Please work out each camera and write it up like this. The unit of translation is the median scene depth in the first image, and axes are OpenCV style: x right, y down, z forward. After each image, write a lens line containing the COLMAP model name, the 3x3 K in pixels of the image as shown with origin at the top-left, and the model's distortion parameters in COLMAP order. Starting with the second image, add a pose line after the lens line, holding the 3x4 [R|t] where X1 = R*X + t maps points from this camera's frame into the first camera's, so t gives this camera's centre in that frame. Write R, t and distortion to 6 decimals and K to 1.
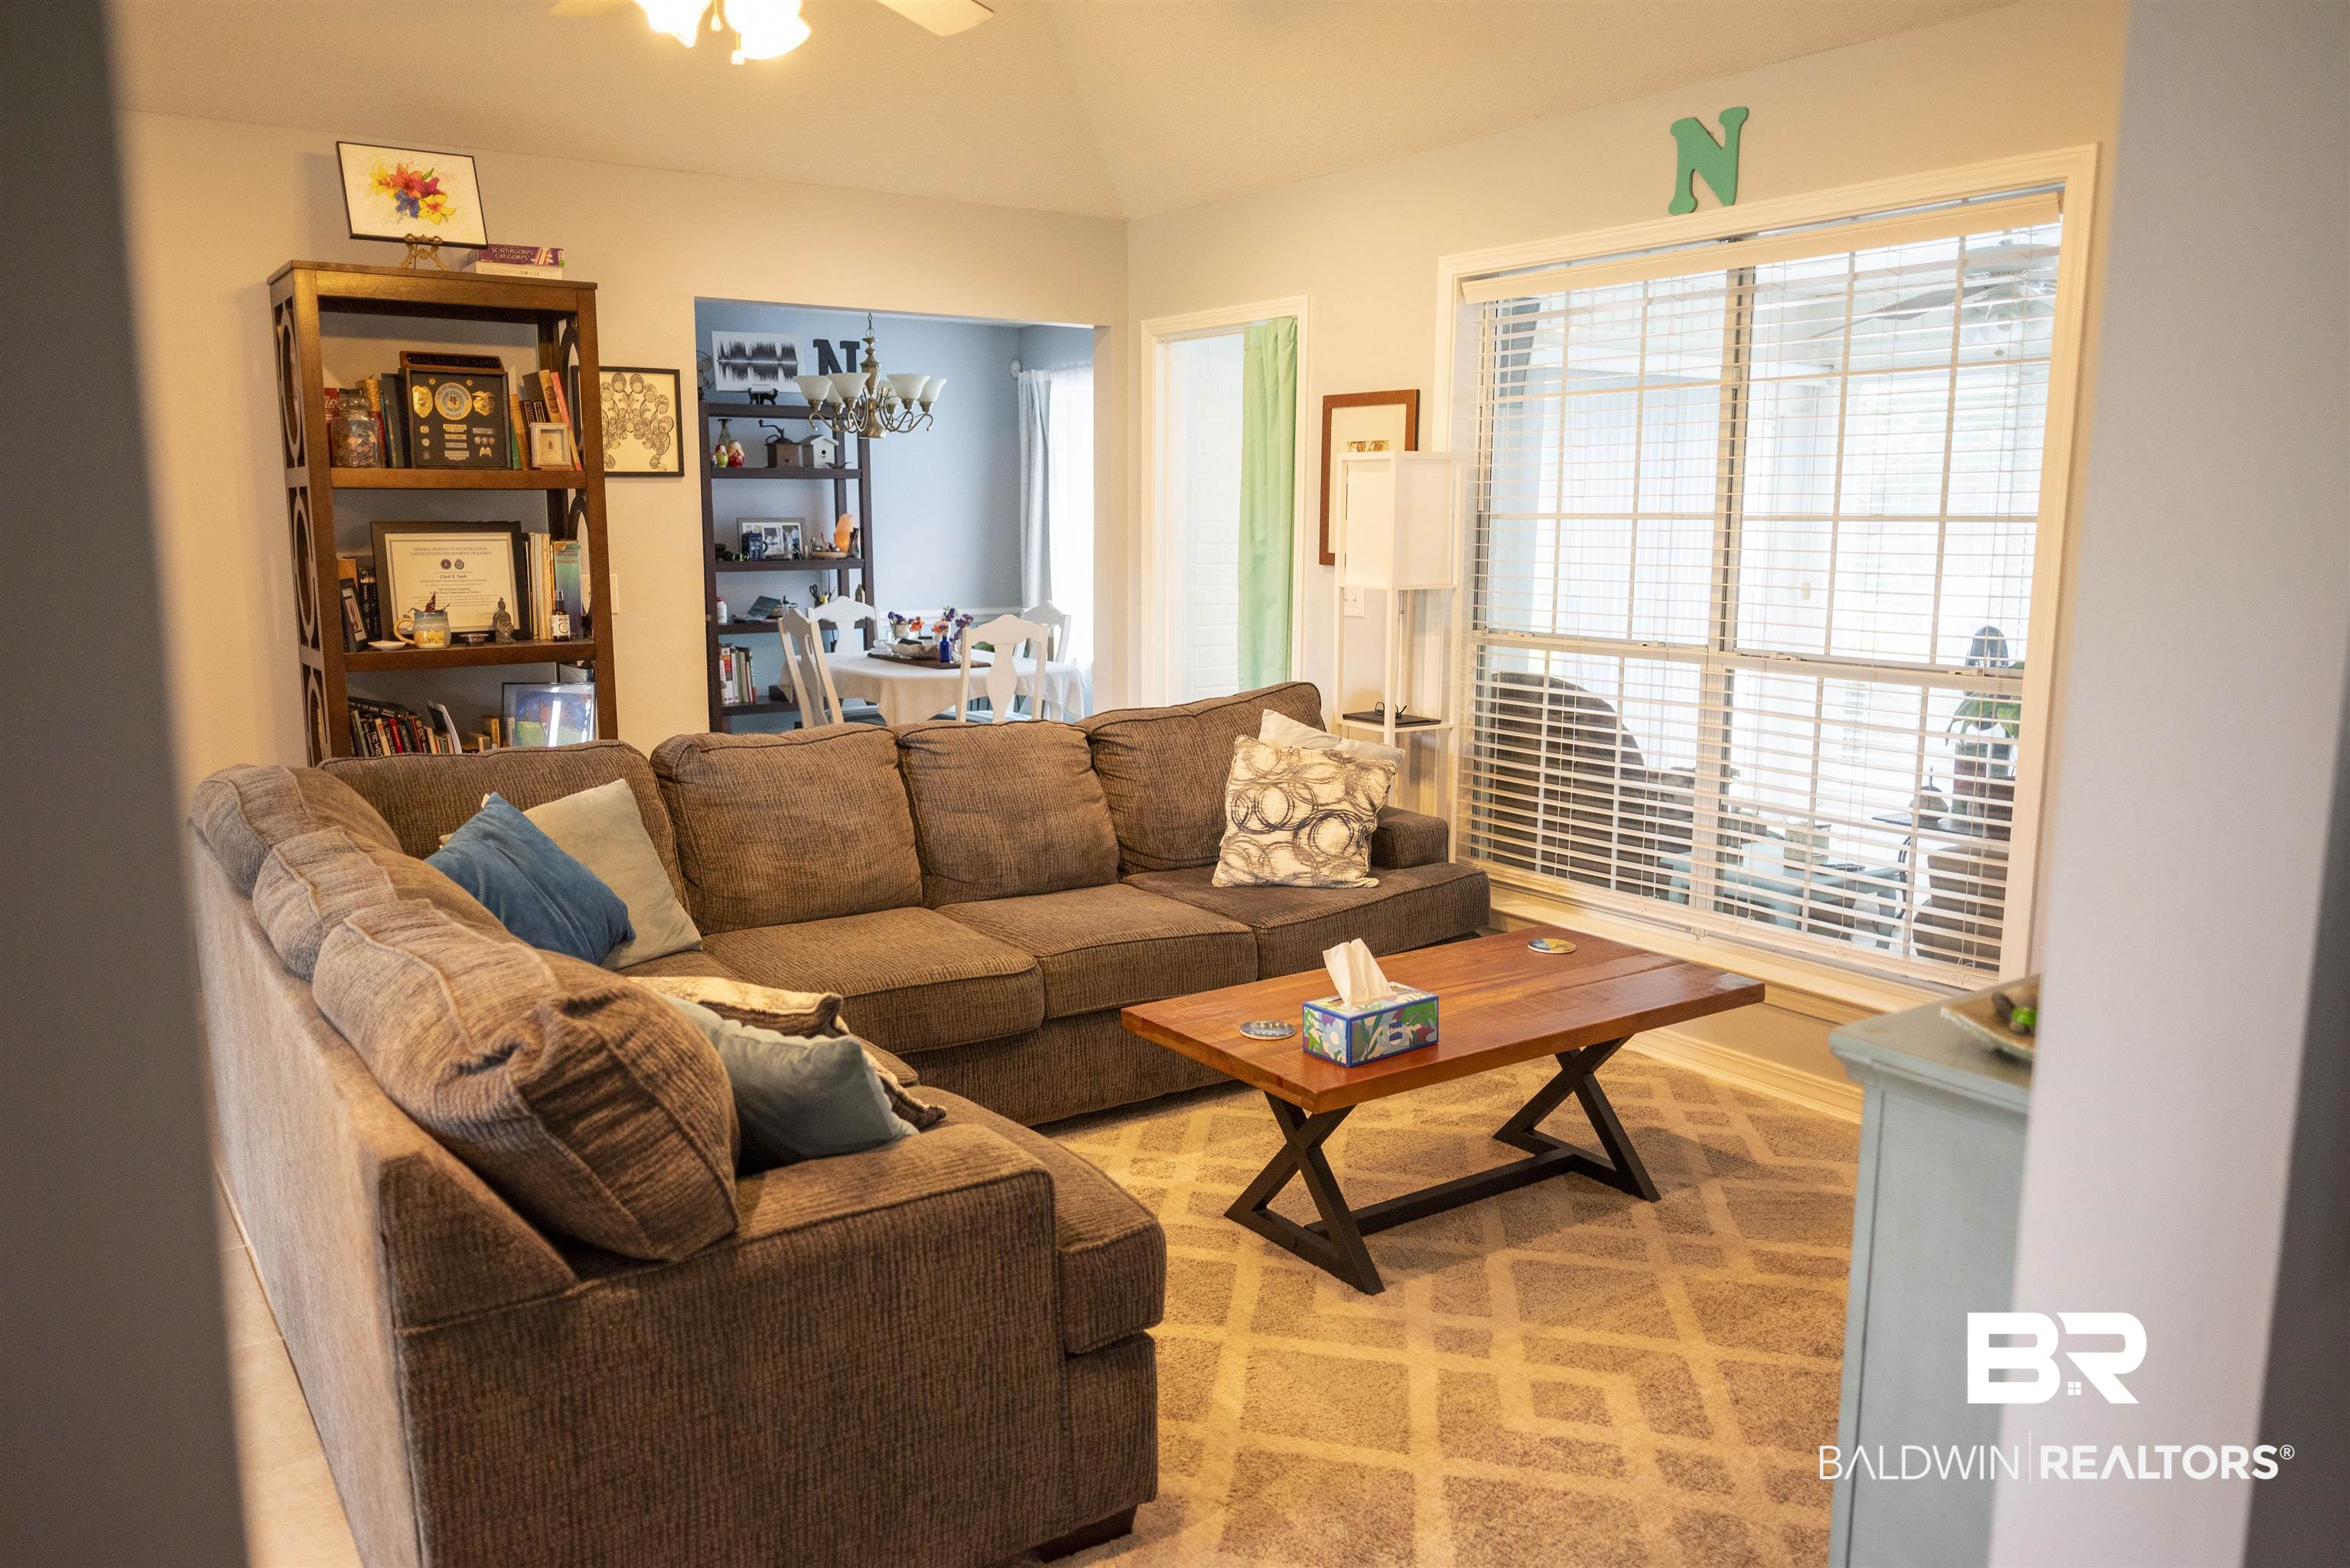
lens RADIAL K [[1730.9, 0, 1175.0], [0, 1730.9, 784.0], [0, 0, 1]] dist [-0.006909, 0.005533]
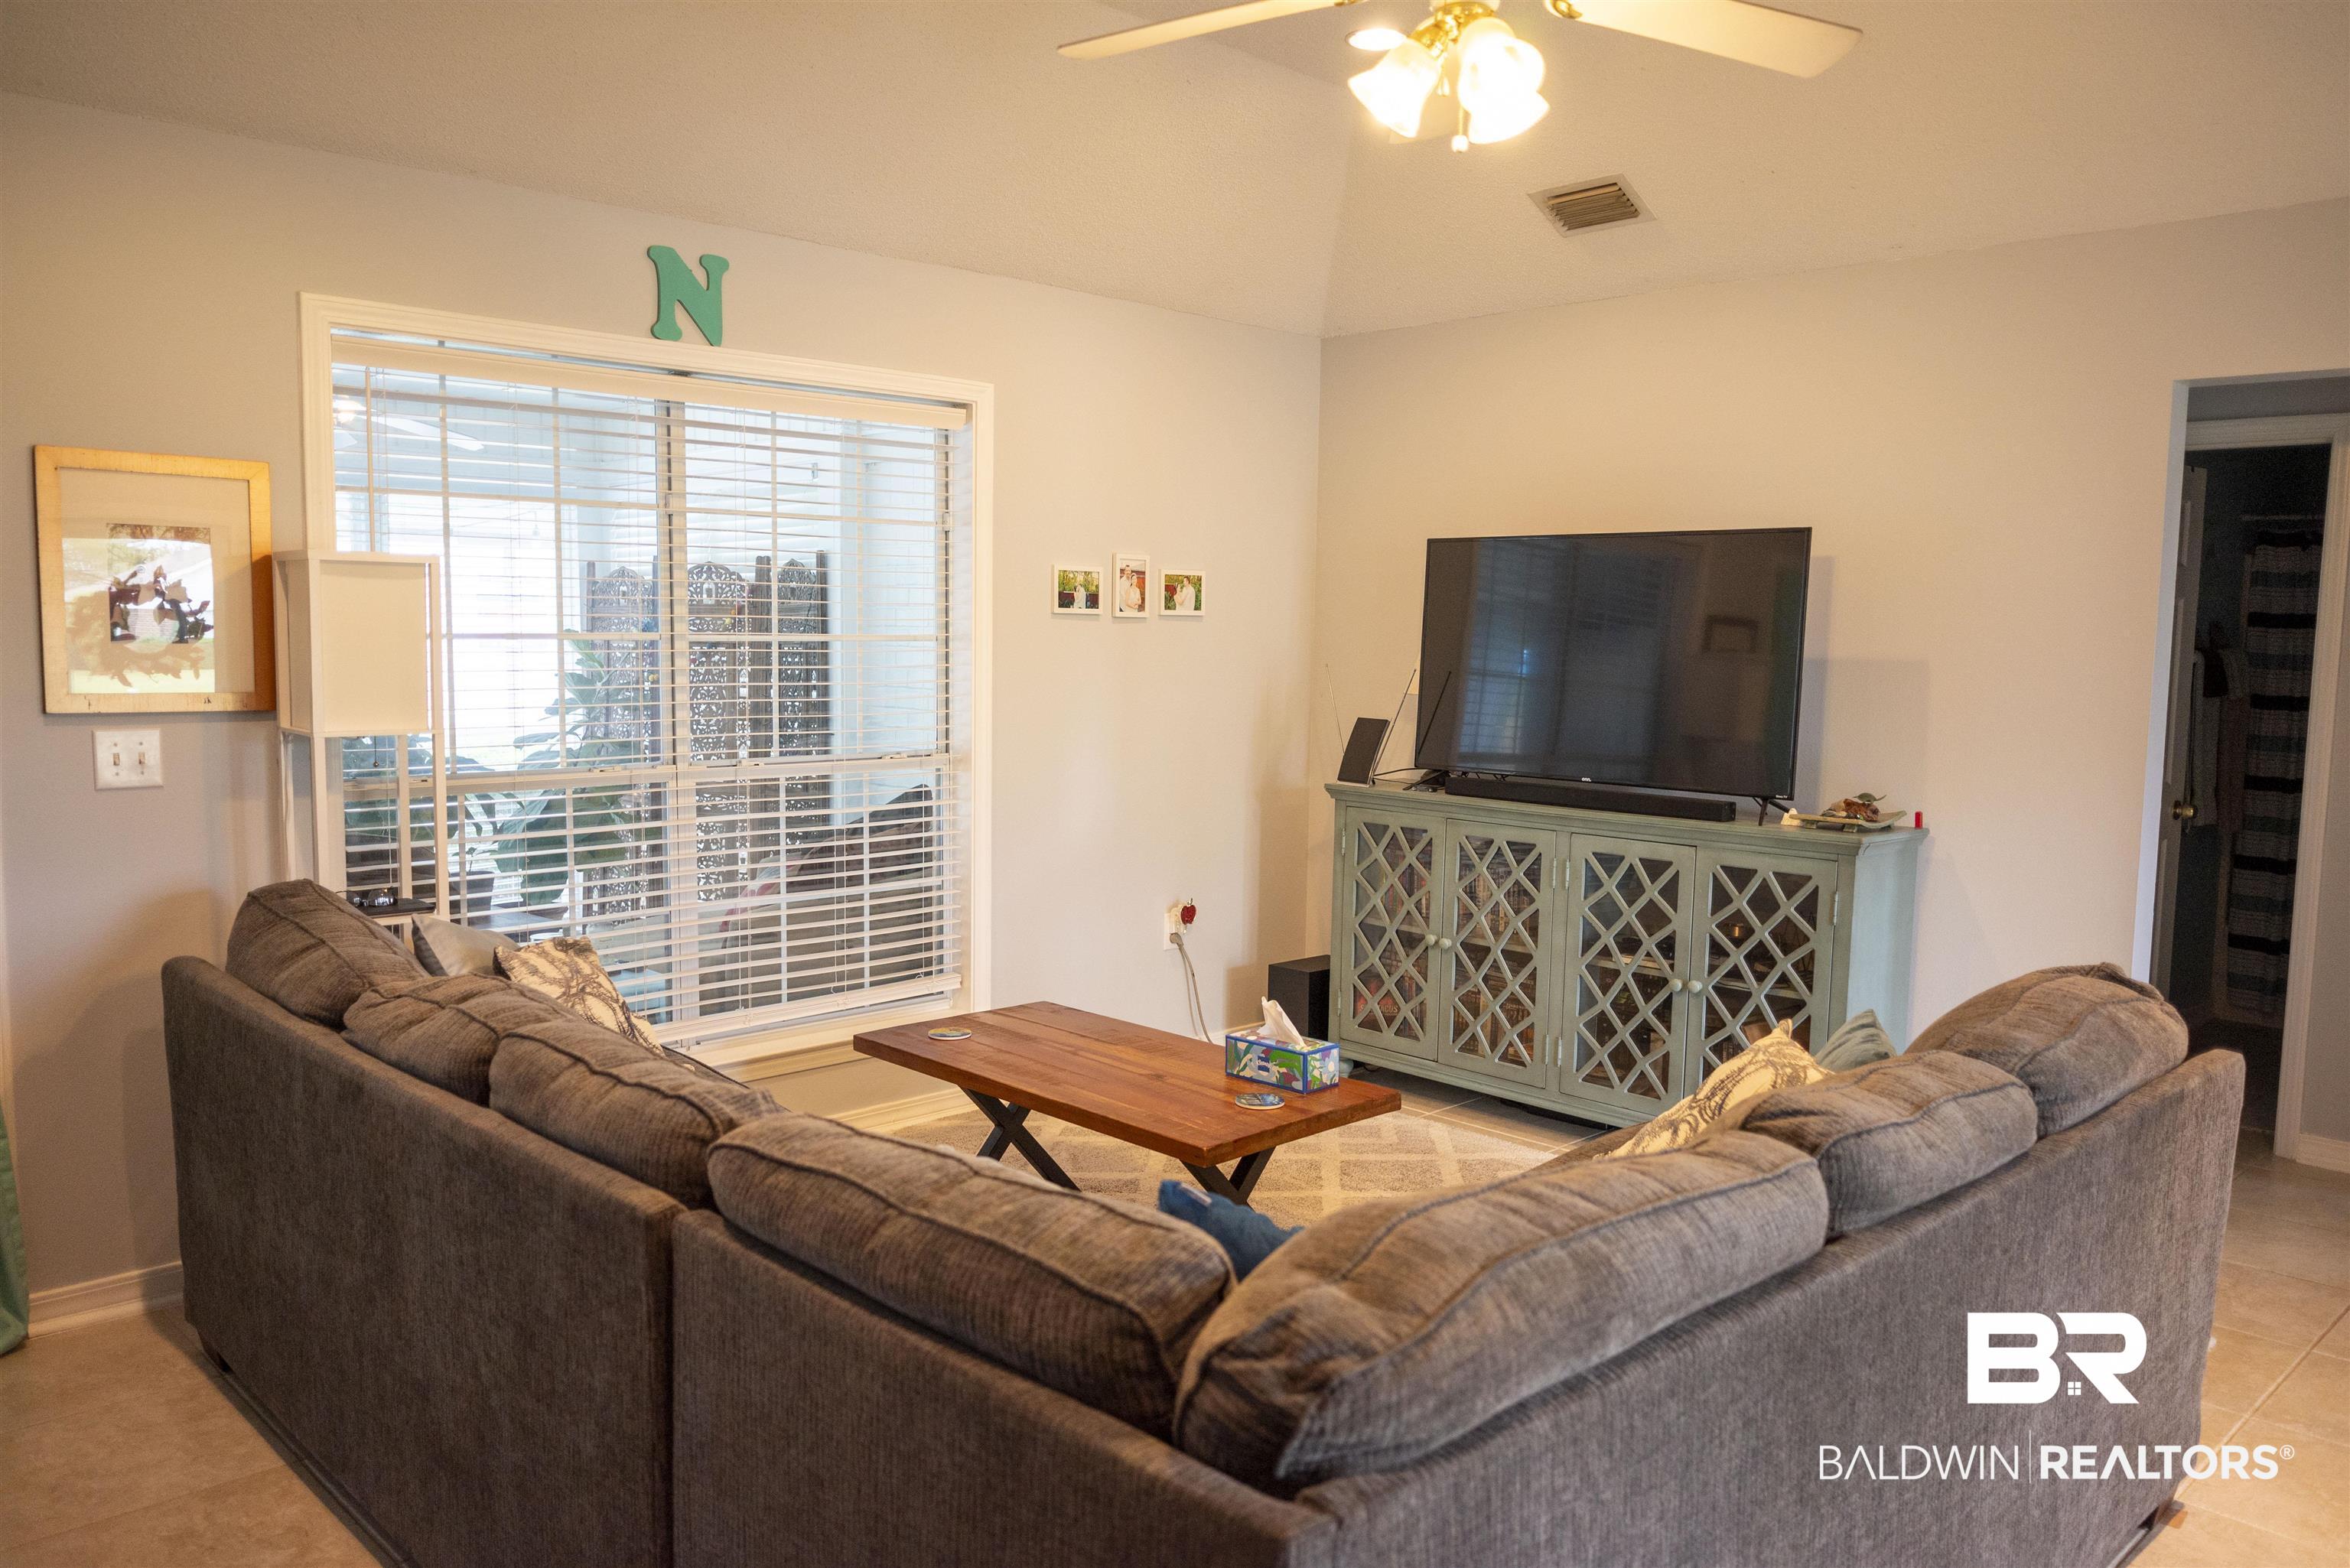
lens RADIAL K [[1730.9, 0, 1175.0], [0, 1730.9, 784.0], [0, 0, 1]] dist [-0.006909, 0.005533]
pose [[-0.175254, -0.098624, 0.979571, -0.785235], [0.151292, 0.980454, 0.125781, -0.161506], [-0.972829, 0.170245, -0.156907, 0.930743]]
